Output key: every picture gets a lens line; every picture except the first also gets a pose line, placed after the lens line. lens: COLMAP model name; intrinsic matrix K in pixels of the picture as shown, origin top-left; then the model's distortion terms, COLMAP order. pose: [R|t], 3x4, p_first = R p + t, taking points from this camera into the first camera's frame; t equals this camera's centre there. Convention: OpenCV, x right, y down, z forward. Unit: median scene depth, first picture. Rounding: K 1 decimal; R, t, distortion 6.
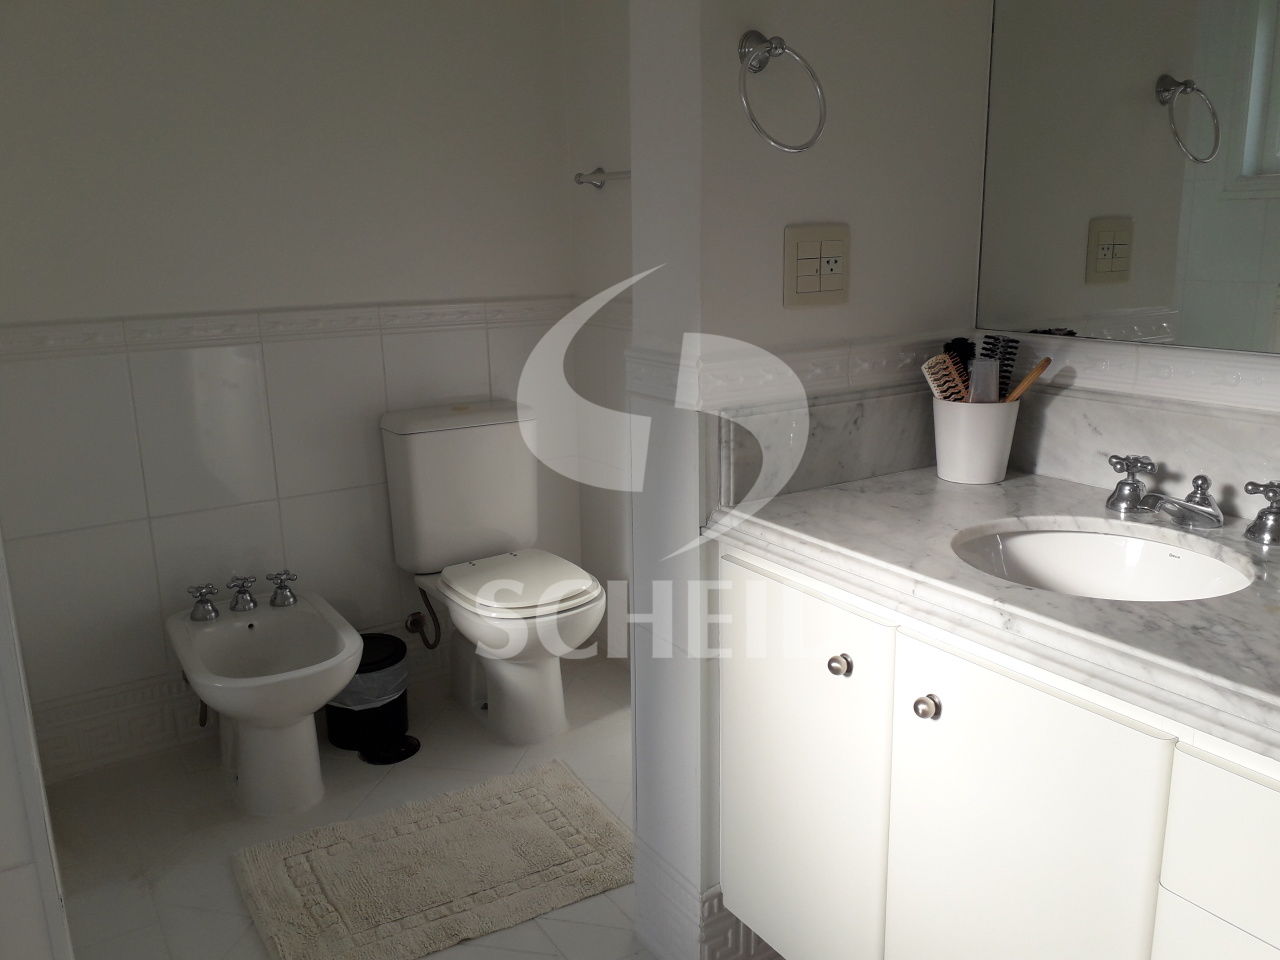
lens RADIAL K [[1029.3, 0, 637.2], [0, 1029.3, 475.0], [0, 0, 1]] dist [0.008610, -0.006899]
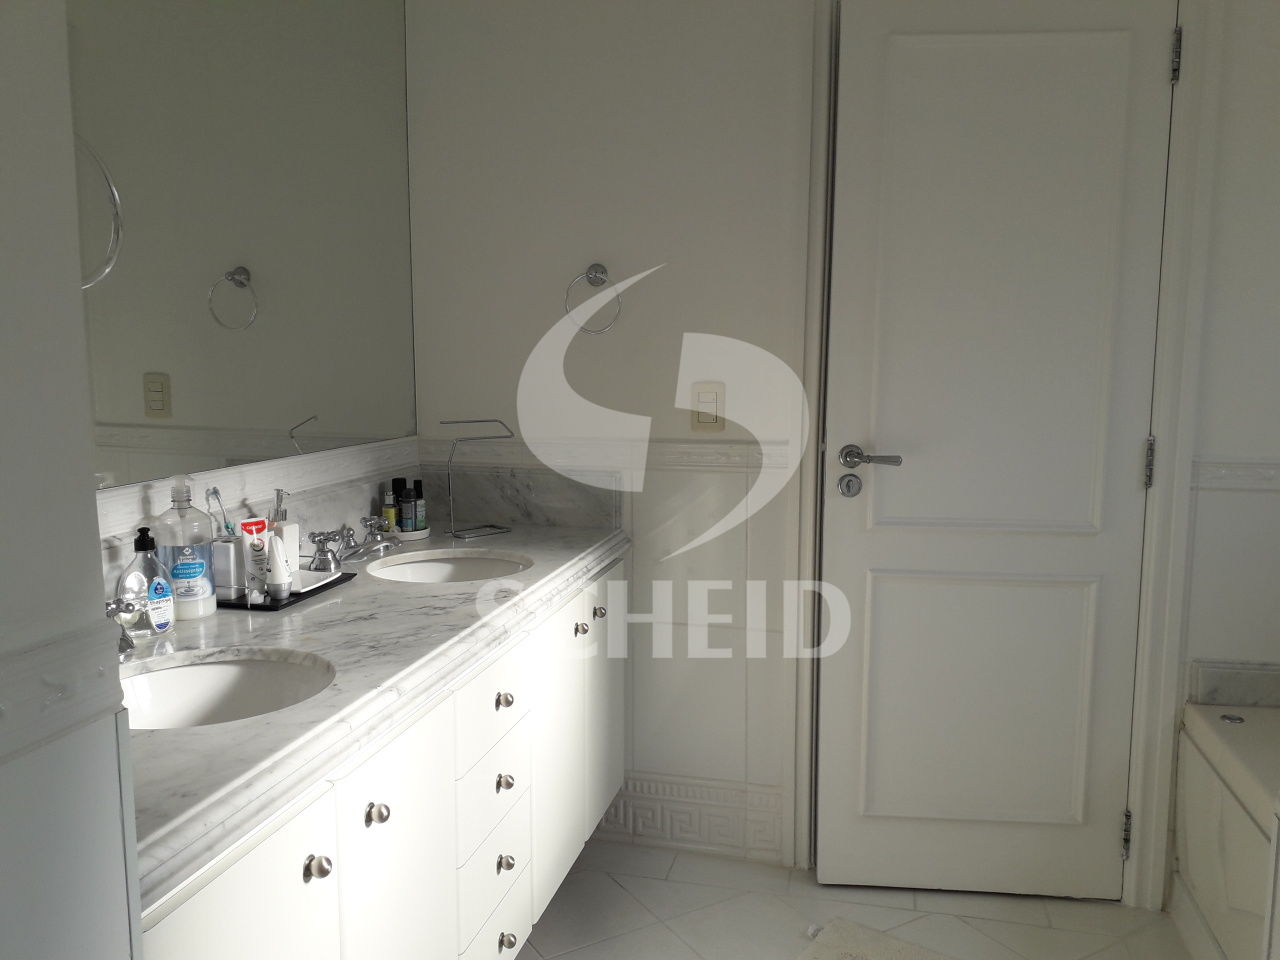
lens RADIAL K [[1029.3, 0, 637.2], [0, 1029.3, 475.0], [0, 0, 1]] dist [0.008610, -0.006899]
pose [[-0.684288, -0.067747, 0.726058, -0.697486], [0.183358, 0.947700, 0.261237, -0.362043], [-0.705783, 0.311890, -0.636078, 1.420524]]
